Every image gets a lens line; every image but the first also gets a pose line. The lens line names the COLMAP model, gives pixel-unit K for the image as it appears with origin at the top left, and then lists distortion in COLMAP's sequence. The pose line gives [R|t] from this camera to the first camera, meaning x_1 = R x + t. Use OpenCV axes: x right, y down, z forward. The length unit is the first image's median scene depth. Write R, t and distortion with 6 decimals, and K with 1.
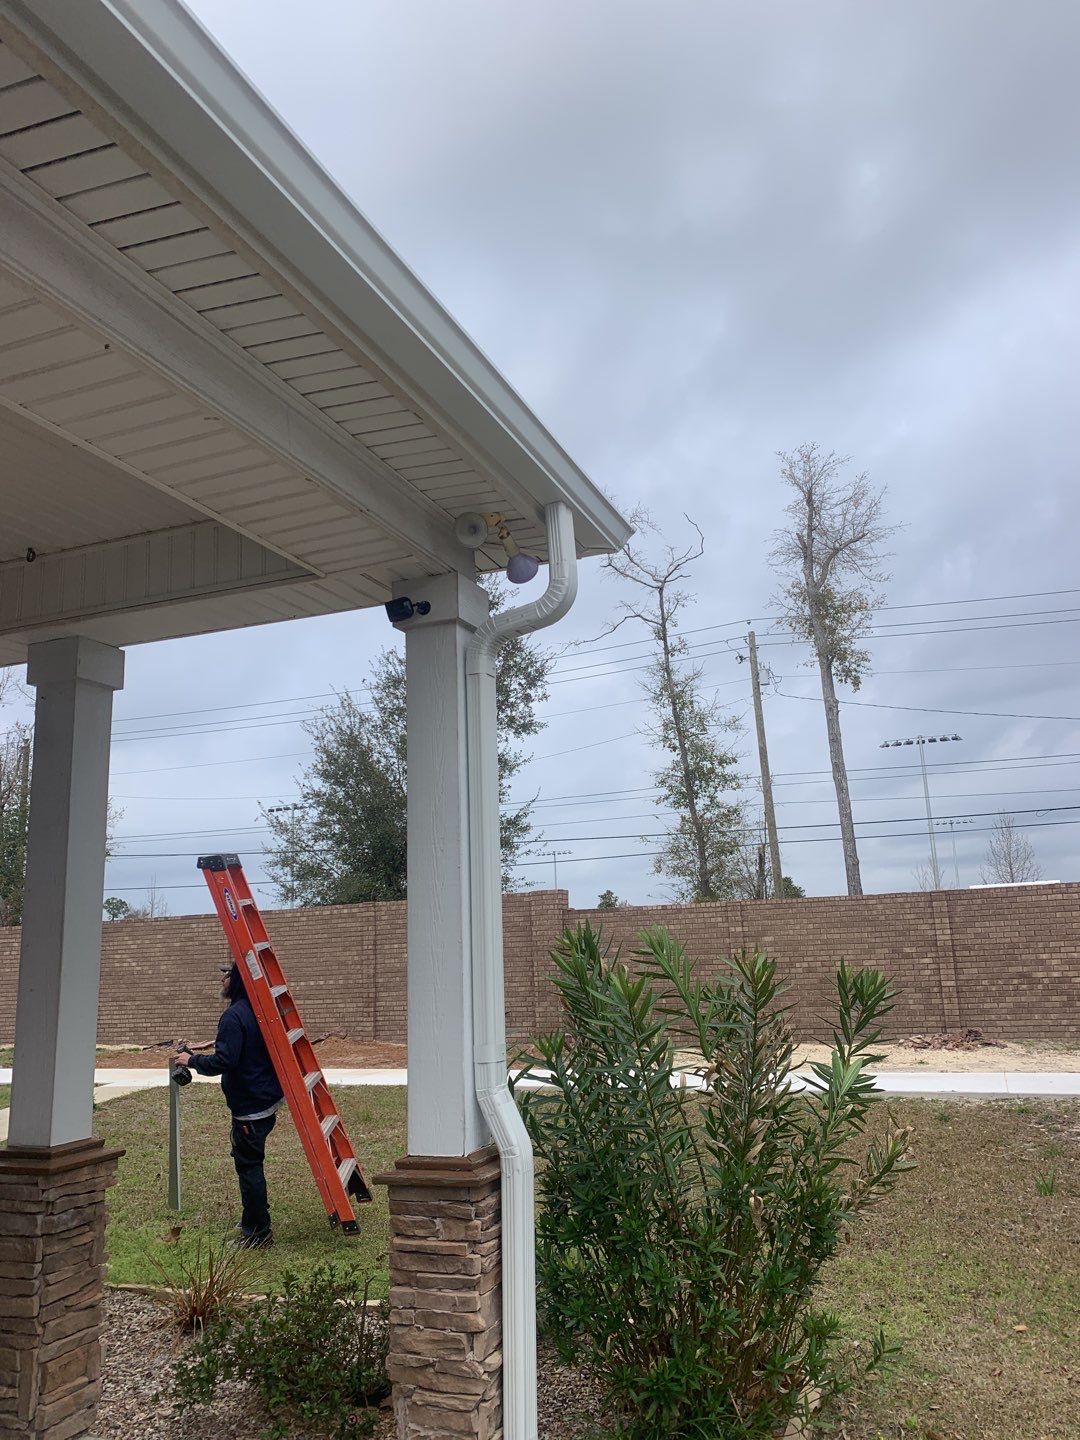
lens RADIAL K [[1113.8, 0, 577.7], [0, 1113.8, 720.9], [0, 0, 1]] dist [0.072957, -0.073970]
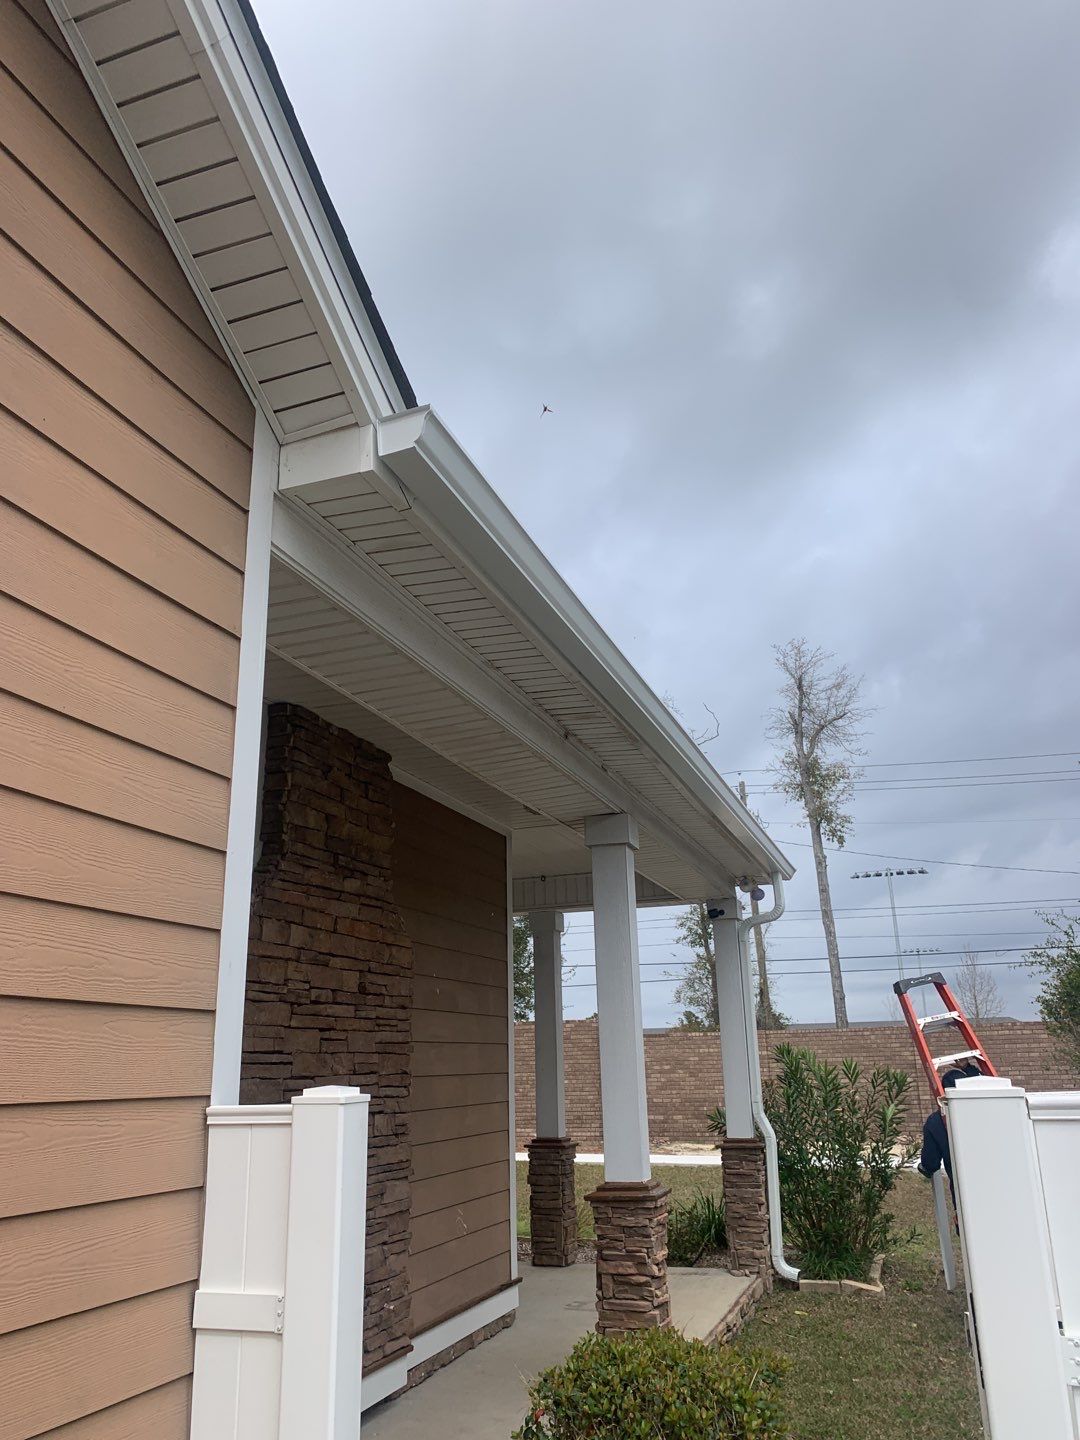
lens RADIAL K [[1113.8, 0, 554.8], [0, 1113.8, 726.0], [0, 0, 1]] dist [0.072957, -0.073970]
pose [[0.999728, 0.021253, 0.009612, -0.125812], [-0.020215, 0.995025, -0.097554, -0.061721], [-0.011637, 0.097333, 0.995184, -0.349463]]
